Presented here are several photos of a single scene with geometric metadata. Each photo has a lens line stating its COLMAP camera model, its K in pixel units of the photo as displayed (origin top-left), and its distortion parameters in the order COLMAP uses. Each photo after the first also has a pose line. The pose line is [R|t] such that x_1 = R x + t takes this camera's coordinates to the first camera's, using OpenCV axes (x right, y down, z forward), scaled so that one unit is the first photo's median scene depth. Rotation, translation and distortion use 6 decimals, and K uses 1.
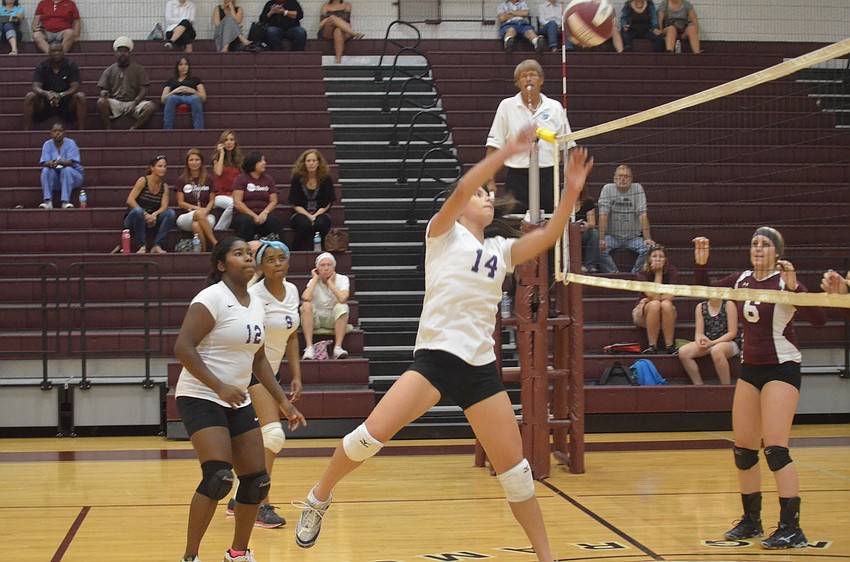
lens RADIAL K [[2077.1, 0, 424.8], [0, 2077.1, 279.5], [0, 0, 1]] dist [-0.221901, 0.000000]
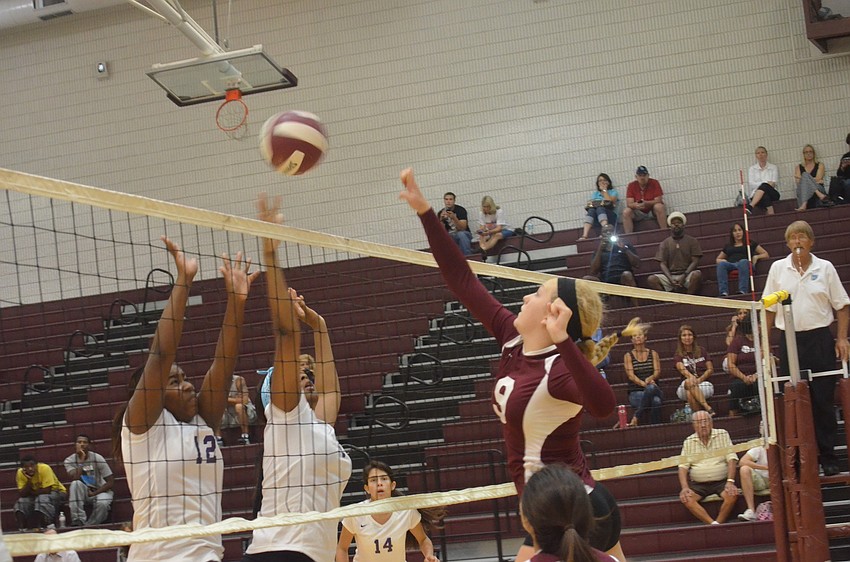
lens RADIAL K [[2077.1, 0, 428.4], [0, 2077.1, 281.7], [0, 0, 1]] dist [-0.221901, 0.000000]
pose [[0.890280, -0.111420, -0.441573, 0.234266], [0.081244, 0.992913, -0.086737, -0.003230], [0.448108, 0.041345, 0.893023, 0.021172]]
